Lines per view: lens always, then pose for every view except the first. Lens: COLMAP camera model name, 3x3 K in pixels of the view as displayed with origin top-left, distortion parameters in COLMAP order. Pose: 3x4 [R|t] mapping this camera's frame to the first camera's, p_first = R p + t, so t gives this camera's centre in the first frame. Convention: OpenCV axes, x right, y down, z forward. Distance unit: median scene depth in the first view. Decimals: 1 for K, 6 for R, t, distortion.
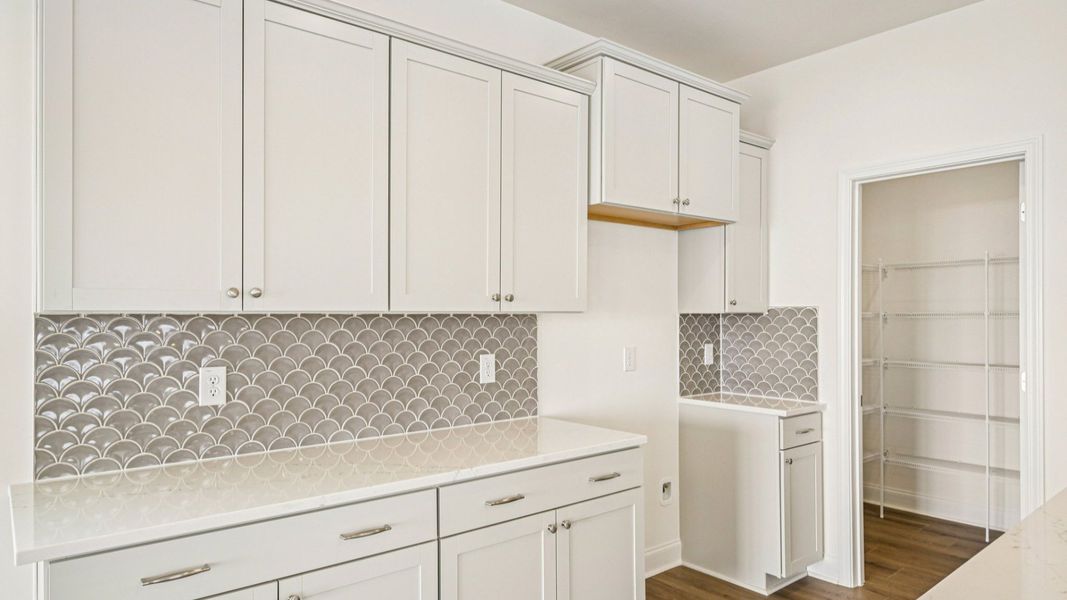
lens RADIAL K [[641.9, 0, 533.4], [0, 641.9, 305.2], [0, 0, 1]] dist [-0.006578, -0.000597]
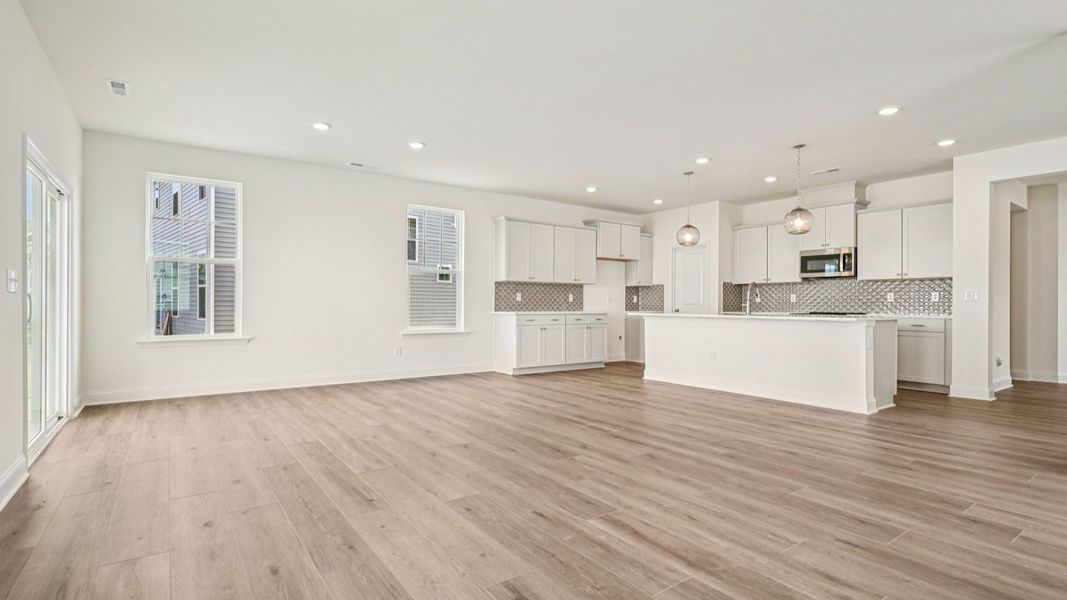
lens RADIAL K [[521.0, 0, 535.0], [0, 521.0, 300.3], [0, 0, 1]] dist [0.005409, -0.001542]
pose [[0.997894, 0.006120, -0.064580, -0.070343], [-0.005743, 0.999965, 0.006025, 0.078160], [0.064615, -0.005641, 0.997894, -1.858875]]
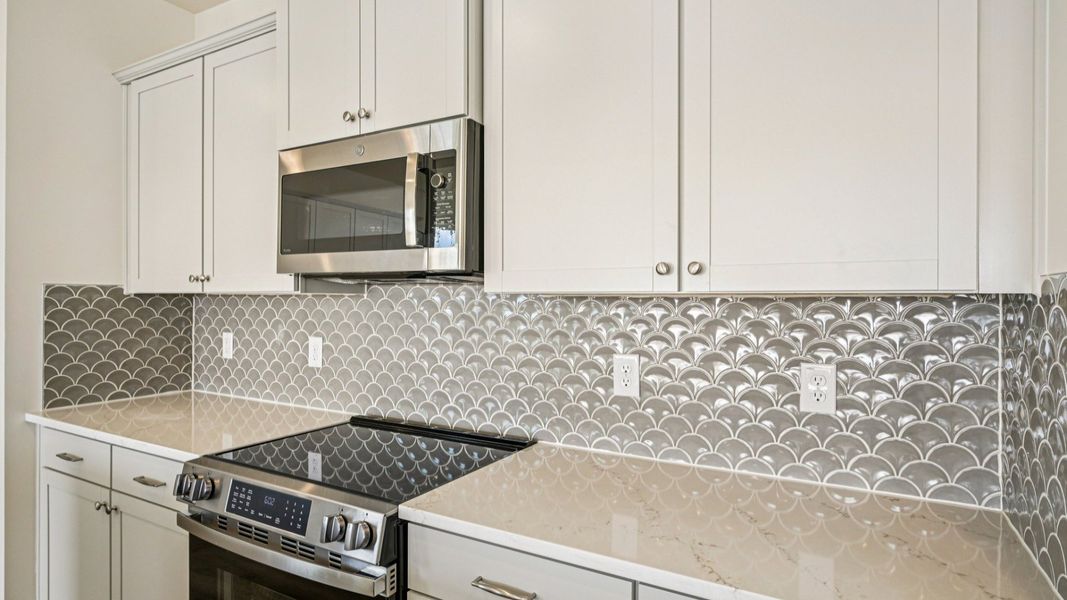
lens RADIAL K [[566.9, 0, 538.7], [0, 566.9, 297.4], [0, 0, 1]] dist [-0.000017, -0.001994]
pose [[0.936818, 0.009371, 0.349692, 1.004749], [-0.013569, 0.999862, 0.009557, -0.001831], [-0.349554, -0.013698, 0.936816, -0.058106]]
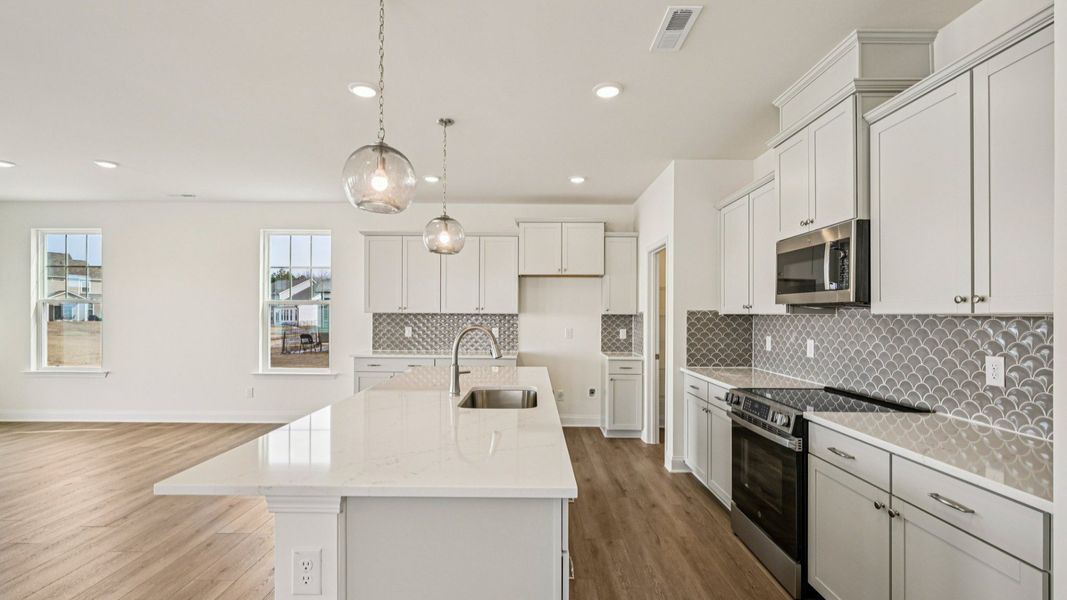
lens RADIAL K [[481.3, 0, 530.3], [0, 481.3, 308.7], [0, 0, 1]] dist [0.000621, 0.000084]
pose [[0.760531, -0.000366, -0.649301, 1.199044], [0.001522, 0.999998, 0.001219, -0.009718], [0.649300, -0.001916, 0.760530, -0.454638]]
